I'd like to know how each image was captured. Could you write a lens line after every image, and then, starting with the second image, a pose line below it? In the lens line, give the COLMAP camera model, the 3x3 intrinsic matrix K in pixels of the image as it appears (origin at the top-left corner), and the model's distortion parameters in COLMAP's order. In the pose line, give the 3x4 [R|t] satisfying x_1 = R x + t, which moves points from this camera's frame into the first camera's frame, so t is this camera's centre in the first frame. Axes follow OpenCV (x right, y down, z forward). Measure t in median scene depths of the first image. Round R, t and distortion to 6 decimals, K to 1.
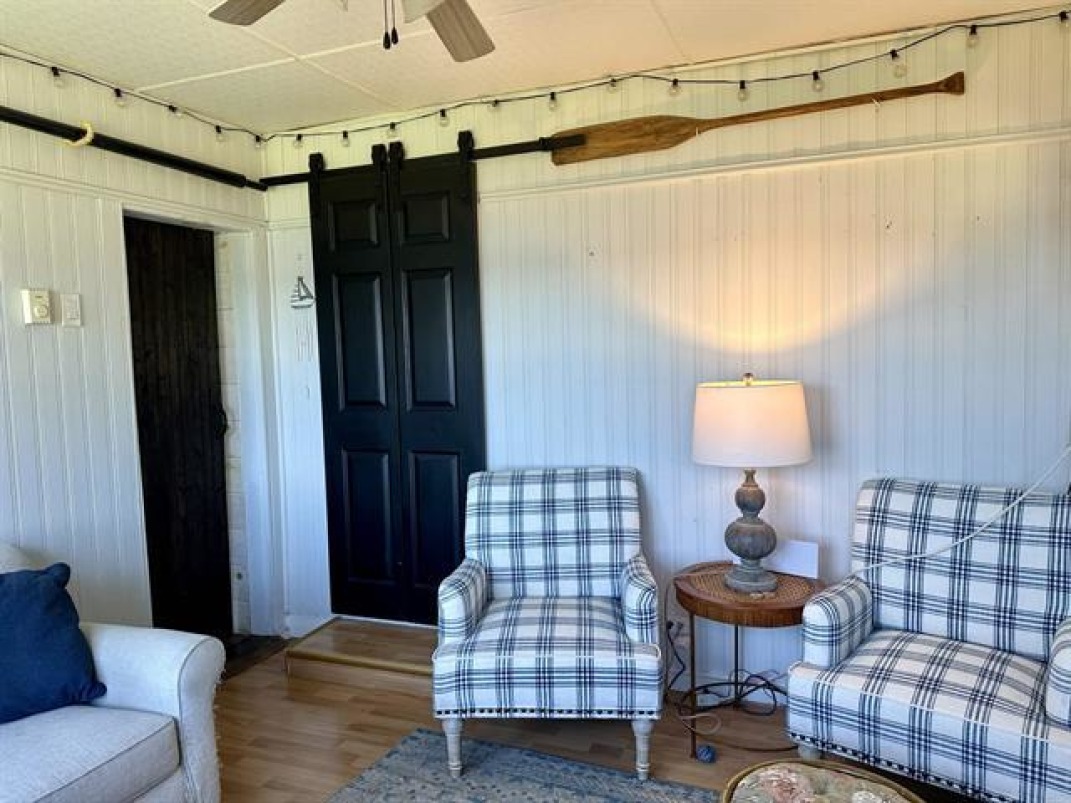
lens RADIAL K [[739.8, 0, 540.9], [0, 739.8, 397.5], [0, 0, 1]] dist [0.037443, -0.045805]
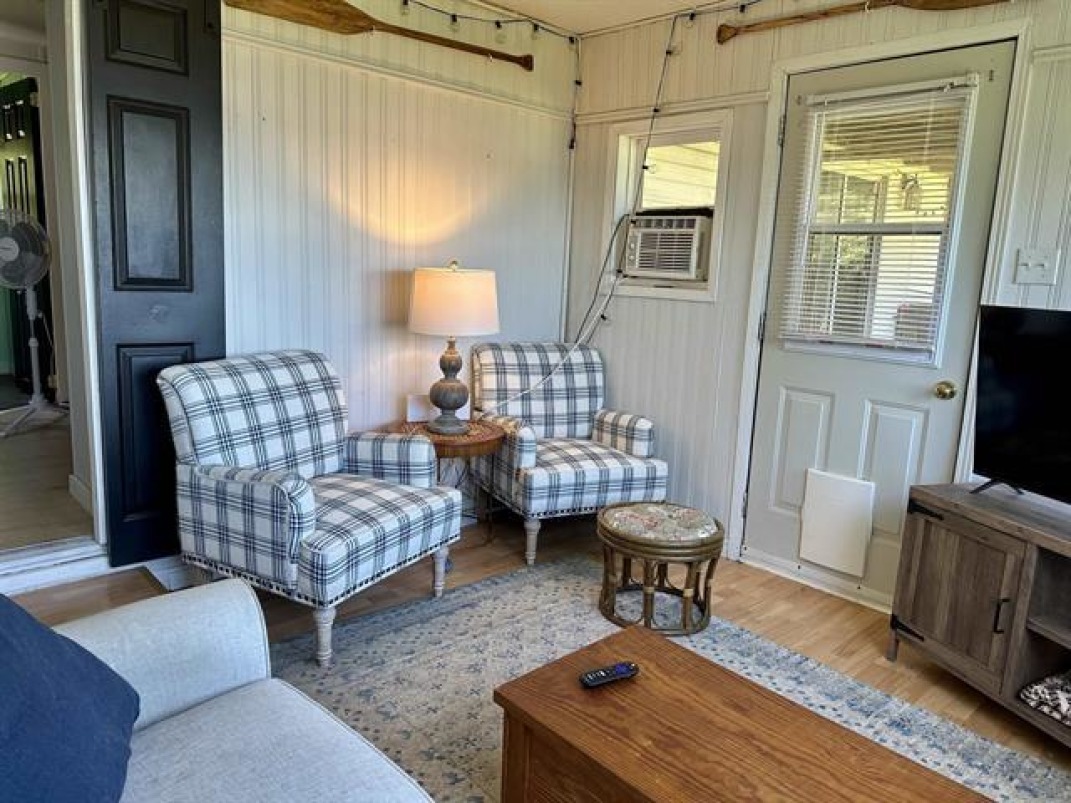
lens RADIAL K [[739.8, 0, 540.9], [0, 739.8, 397.5], [0, 0, 1]] dist [0.037443, -0.045805]
pose [[0.430681, -0.116479, 0.894956, -0.768568], [0.007508, 0.992065, 0.125505, 0.038806], [-0.902473, -0.047333, 0.428138, 0.322433]]
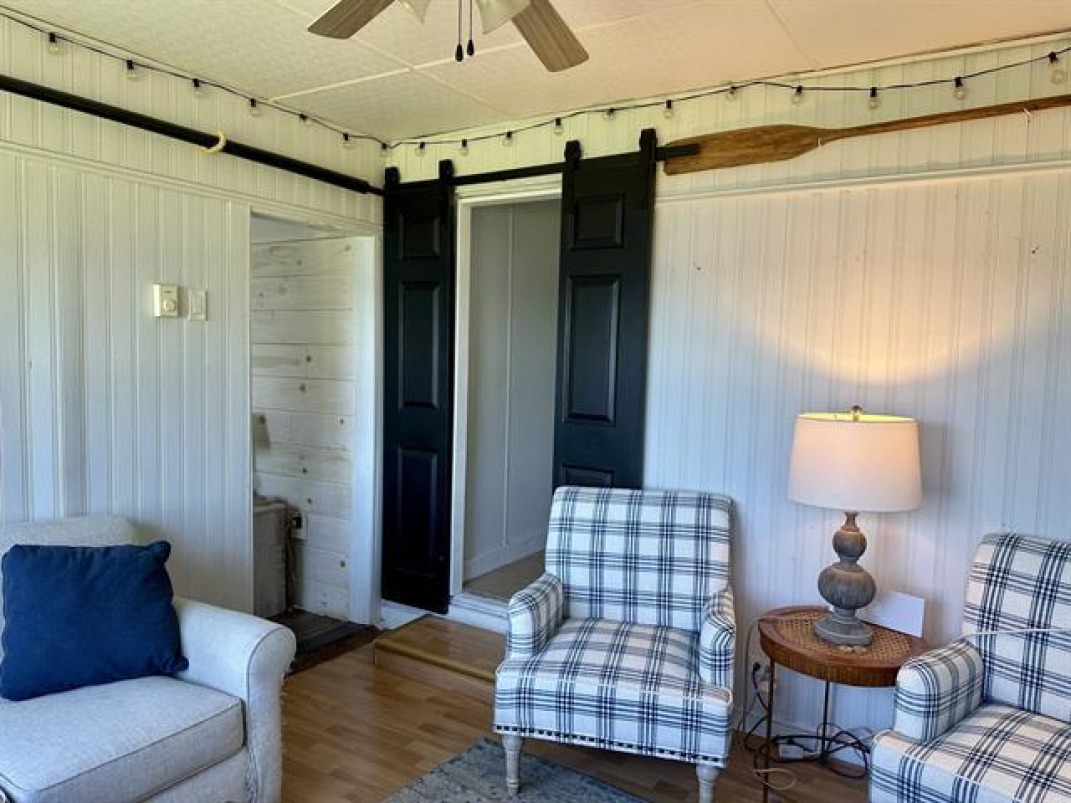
lens RADIAL K [[741.0, 0, 556.1], [0, 741.0, 401.2], [0, 0, 1]] dist [0.010541, -0.009007]
pose [[0.982992, 0.066393, -0.171228, 0.071499], [-0.066412, 0.997776, 0.005625, -0.019144], [0.171220, 0.005842, 0.985215, 0.032704]]
